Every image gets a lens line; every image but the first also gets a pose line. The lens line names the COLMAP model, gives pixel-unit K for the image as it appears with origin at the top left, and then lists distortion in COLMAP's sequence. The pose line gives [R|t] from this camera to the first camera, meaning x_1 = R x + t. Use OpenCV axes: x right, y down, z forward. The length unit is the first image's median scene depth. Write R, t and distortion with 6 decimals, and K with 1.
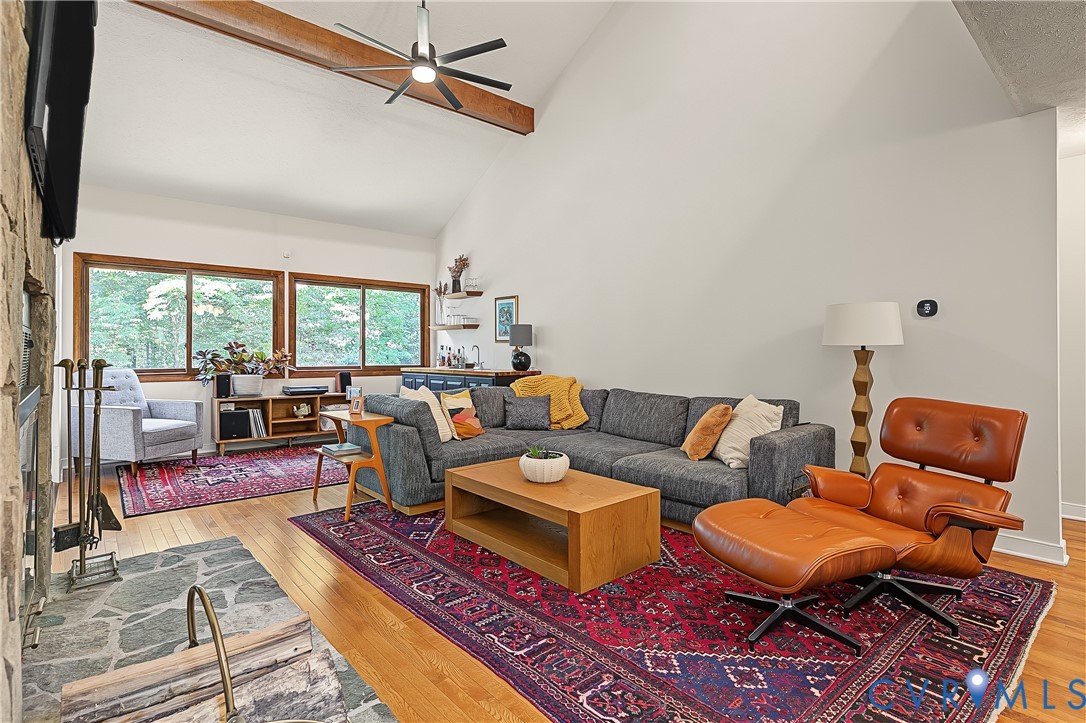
lens RADIAL K [[539.9, 0, 549.6], [0, 539.9, 349.8], [0, 0, 1]] dist [-0.005802, 0.001004]
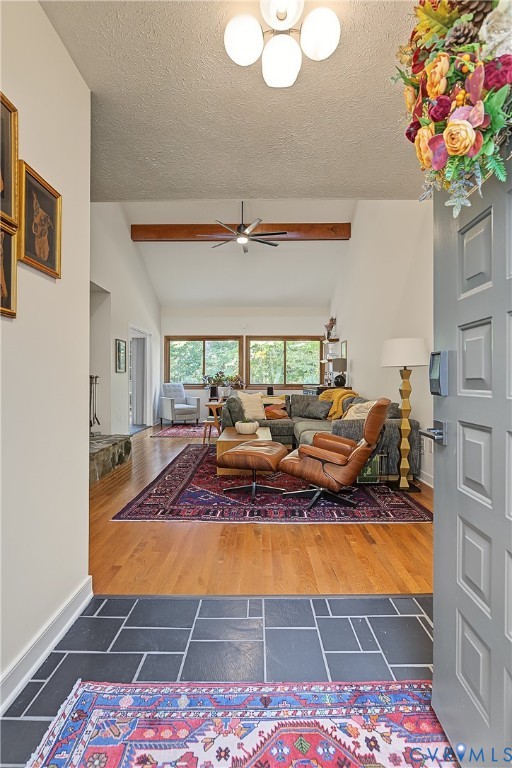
lens RADIAL K [[404.8, 0, 250.6], [0, 404.8, 382.4], [0, 0, 1]] dist [-0.030391, 0.000141]
pose [[0.736438, 0.004007, -0.676493, 0.651741], [0.002716, 0.999957, 0.008880, 0.016293], [0.676499, -0.008377, 0.736396, -0.095890]]
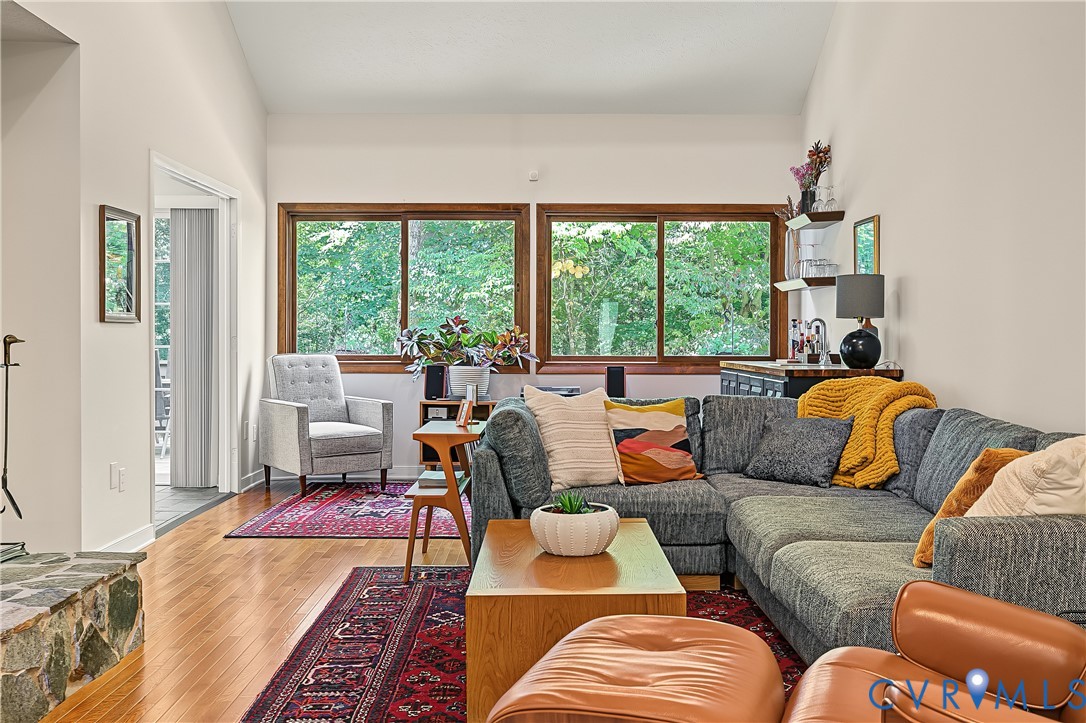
lens RADIAL K [[1075.7, 0, 543.8], [0, 1075.7, 358.8], [0, 0, 1]] dist [-0.013281, 0.000000]
pose [[0.749158, 0.013038, -0.662263, 0.428139], [0.002380, 0.999747, 0.022375, 0.008641], [0.662387, -0.018339, 0.748937, 0.087391]]
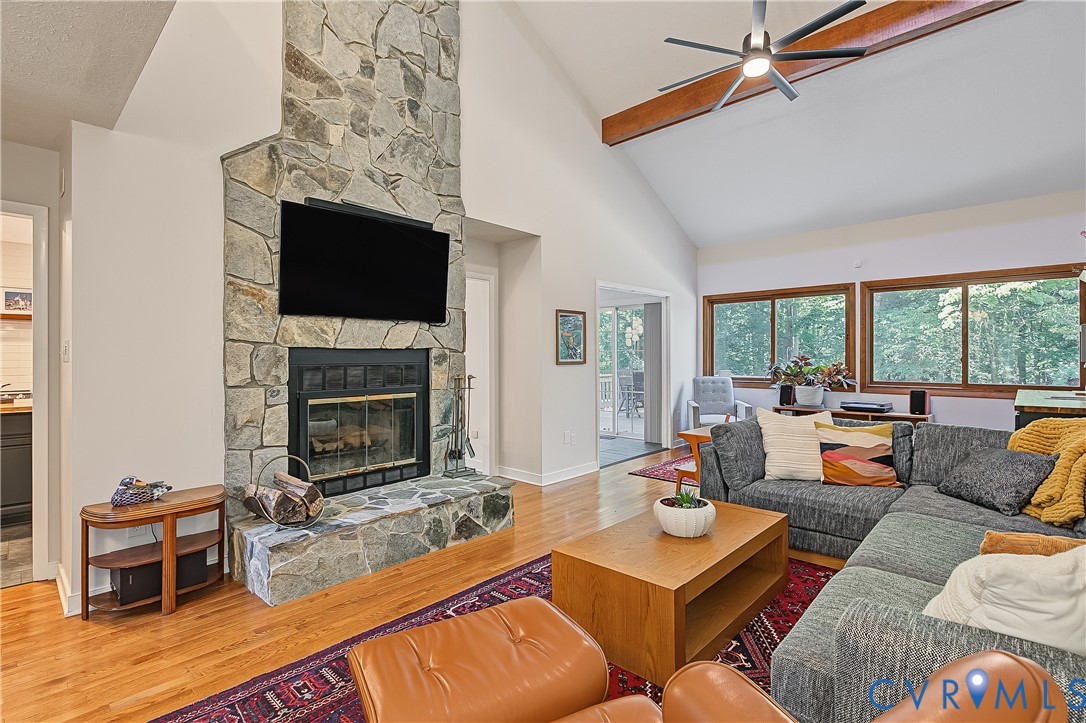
lens RADIAL K [[508.6, 0, 542.6], [0, 508.6, 357.0], [0, 0, 1]] dist [-0.002964, -0.000167]
pose [[0.086466, -0.001655, -0.996253, 0.457648], [0.008215, 0.999966, -0.000948, -0.018491], [0.996221, -0.008103, 0.086477, 0.435222]]
